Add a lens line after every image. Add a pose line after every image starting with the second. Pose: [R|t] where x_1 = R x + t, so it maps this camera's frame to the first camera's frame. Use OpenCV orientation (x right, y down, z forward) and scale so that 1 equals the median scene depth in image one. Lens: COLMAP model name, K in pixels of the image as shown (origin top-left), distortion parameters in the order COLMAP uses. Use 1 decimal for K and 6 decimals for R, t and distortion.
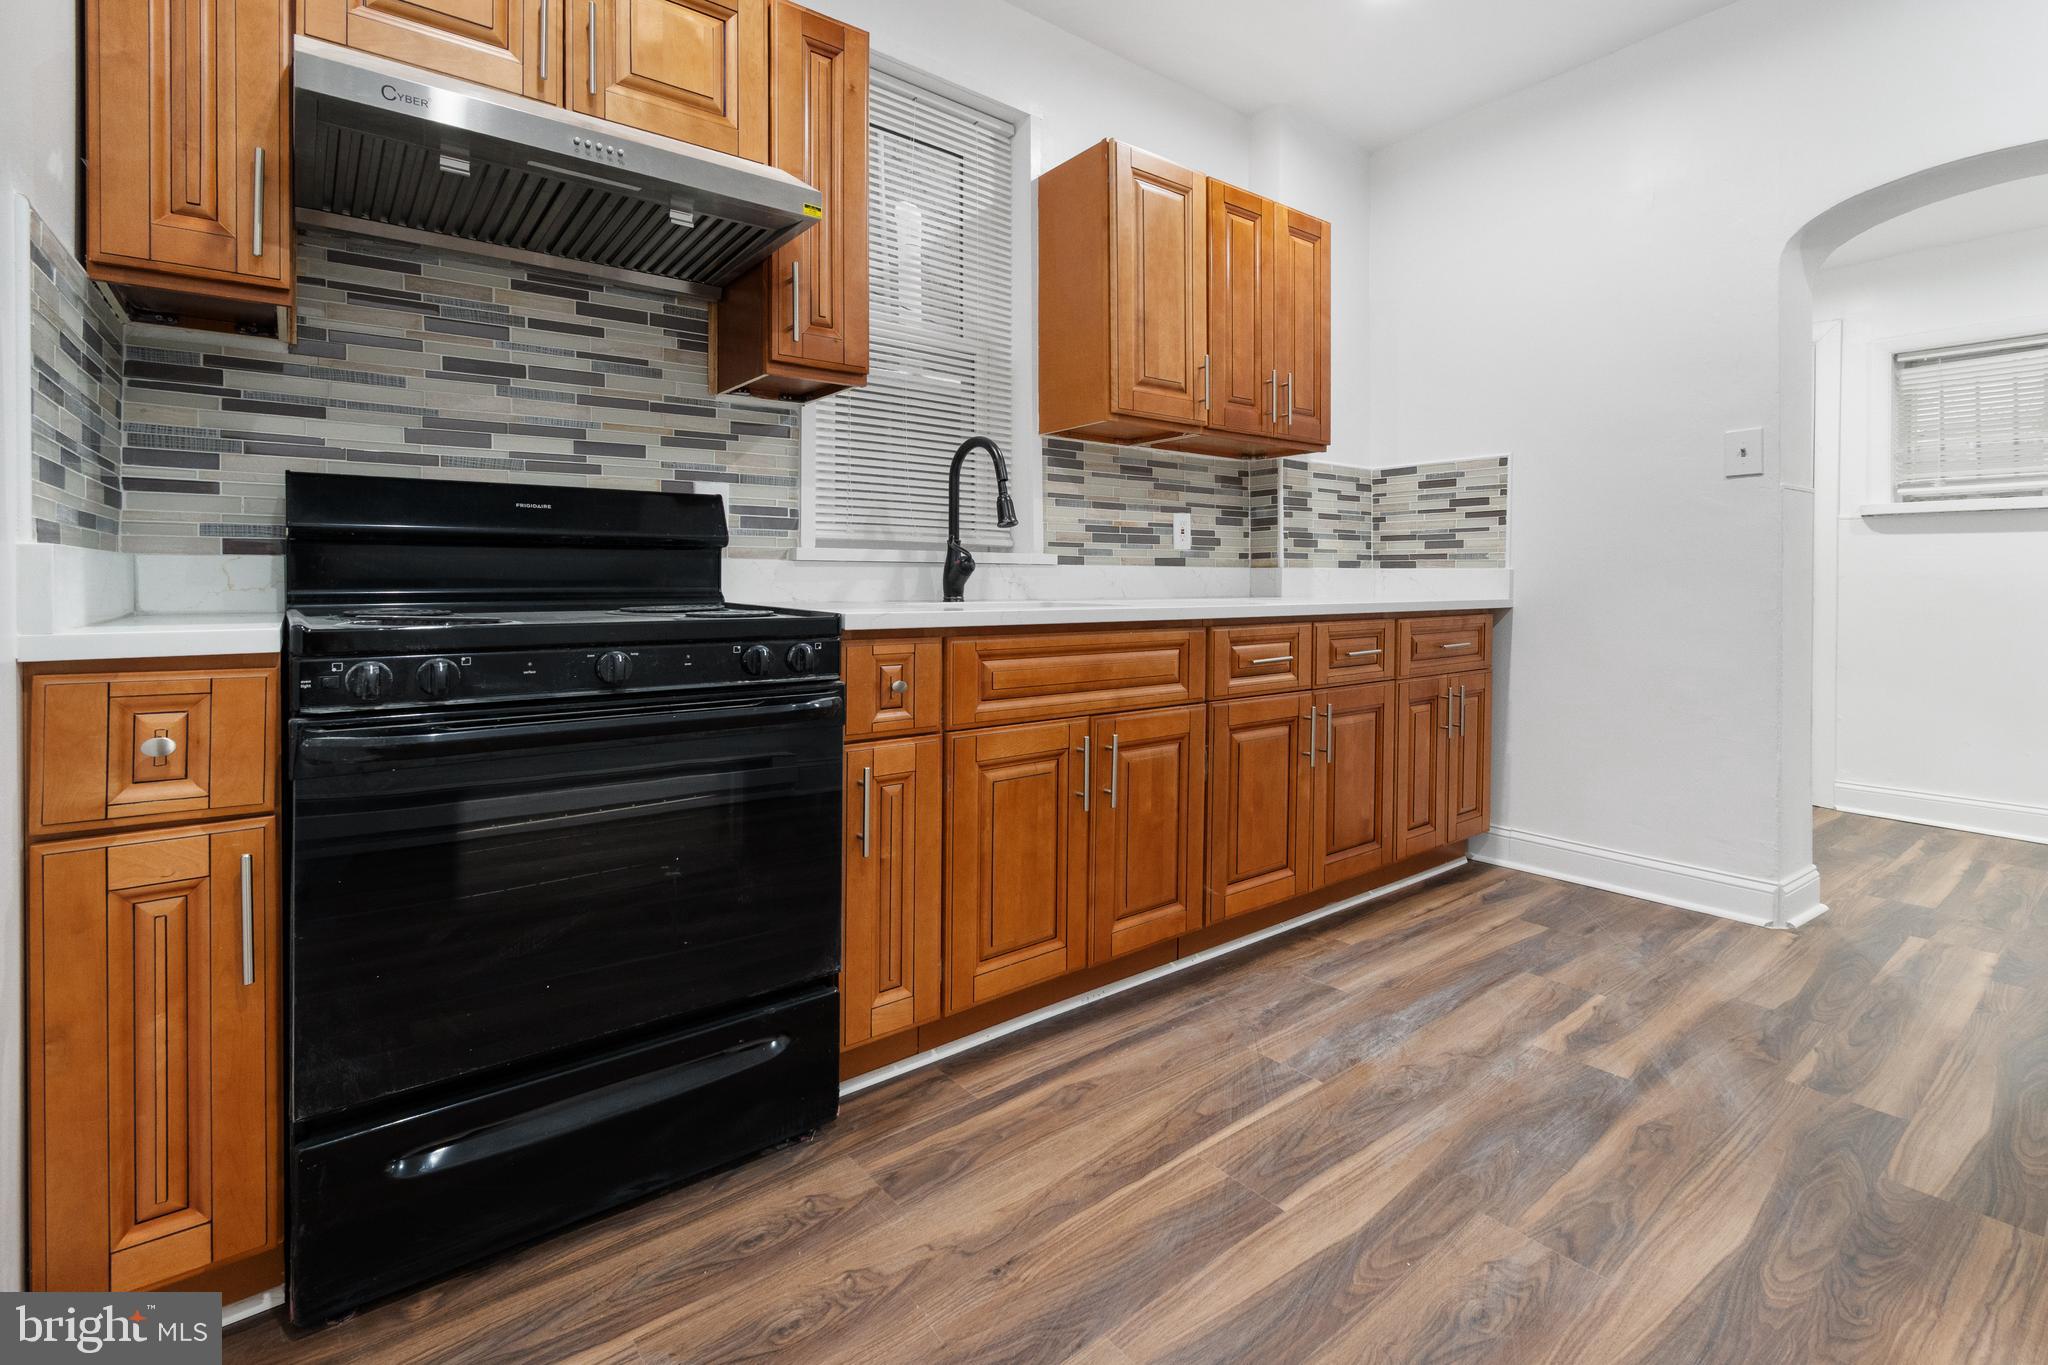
lens RADIAL K [[940.7, 0, 1057.9], [0, 940.7, 573.7], [0, 0, 1]] dist [0.009642, -0.006404]
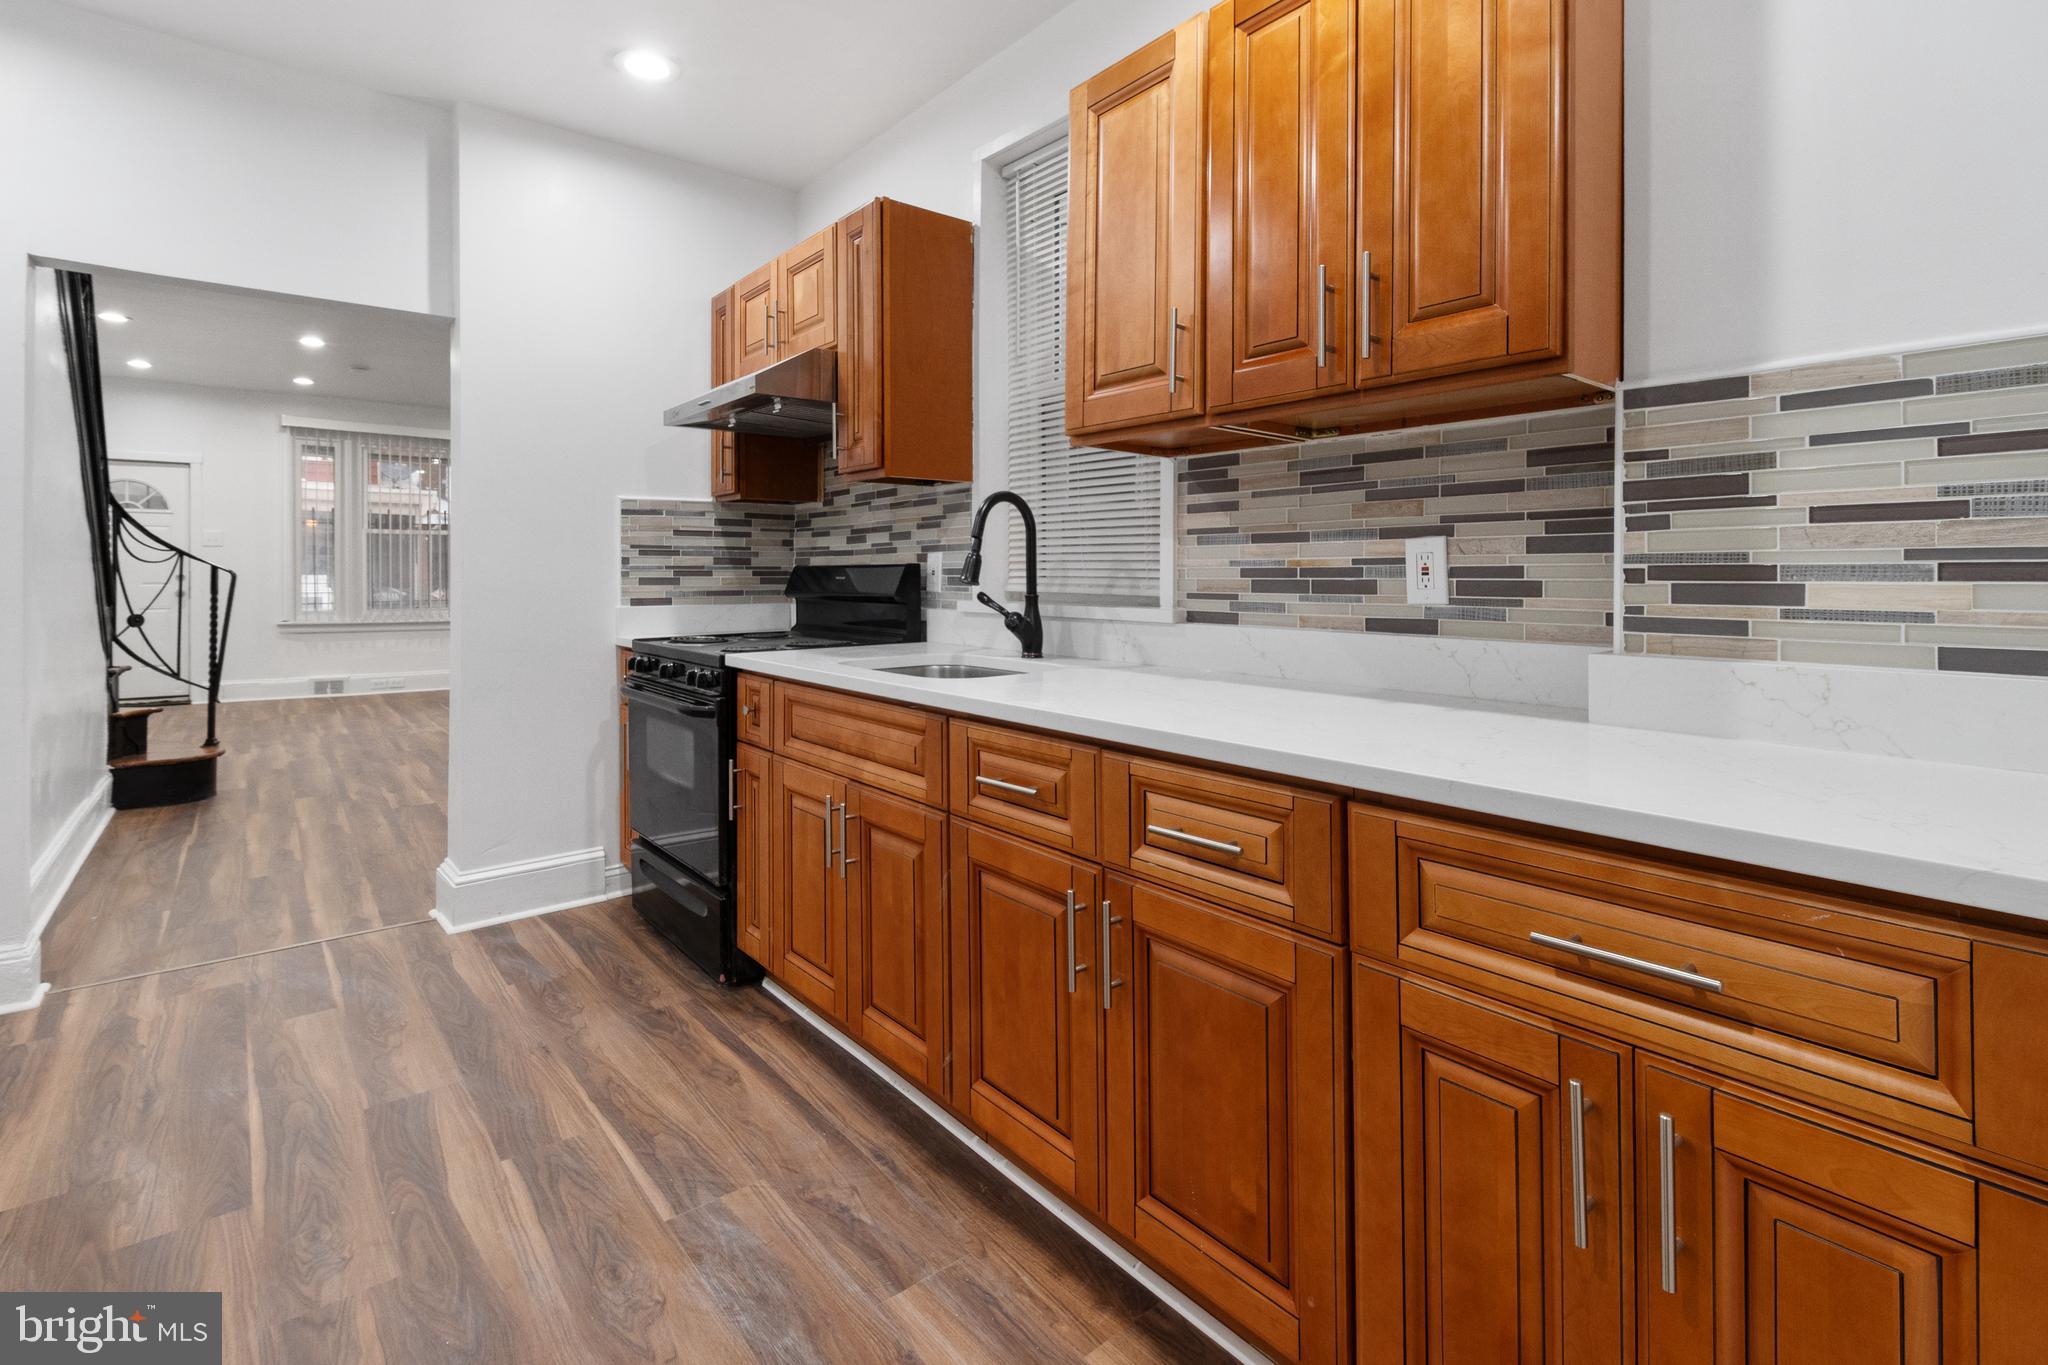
lens RADIAL K [[940.7, 0, 996.0], [0, 940.7, 566.7], [0, 0, 1]] dist [0.009642, -0.006404]
pose [[-0.002288, -0.010371, -0.999944, 1.059145], [0.004597, 0.999936, -0.010382, -0.067197], [0.999987, -0.004620, -0.002240, 1.176361]]
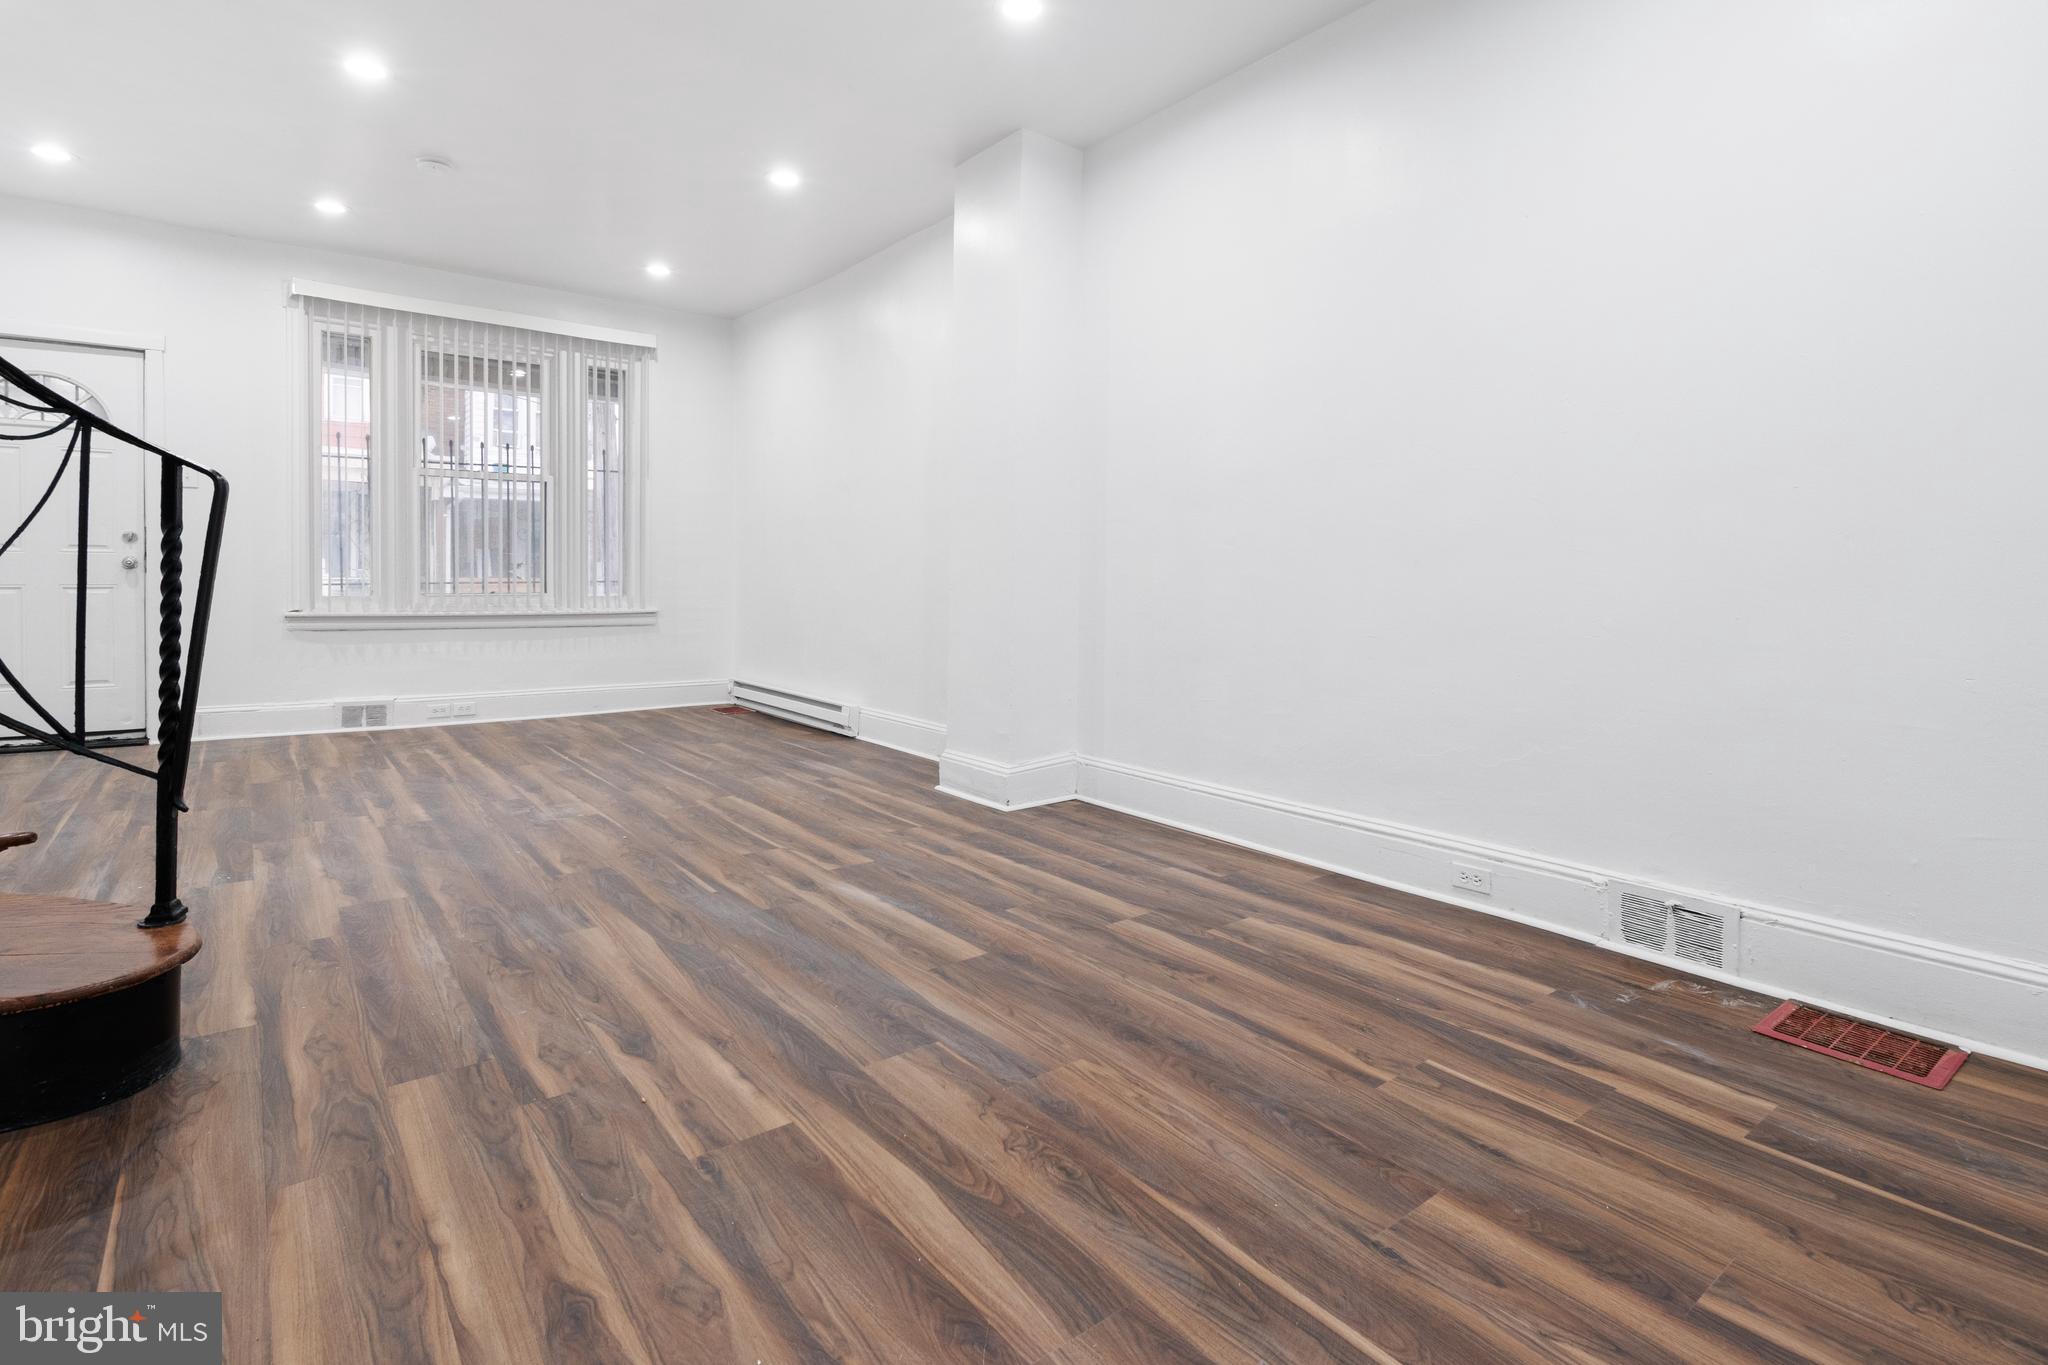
lens RADIAL K [[1008.6, 0, 997.5], [0, 1008.6, 593.4], [0, 0, 1]] dist [0.008288, -0.003298]
pose [[-0.021919, 0.015200, -0.999644, -0.428549], [-0.010108, 0.999830, 0.015424, 0.009560], [0.999709, 0.010443, -0.021761, -0.040041]]
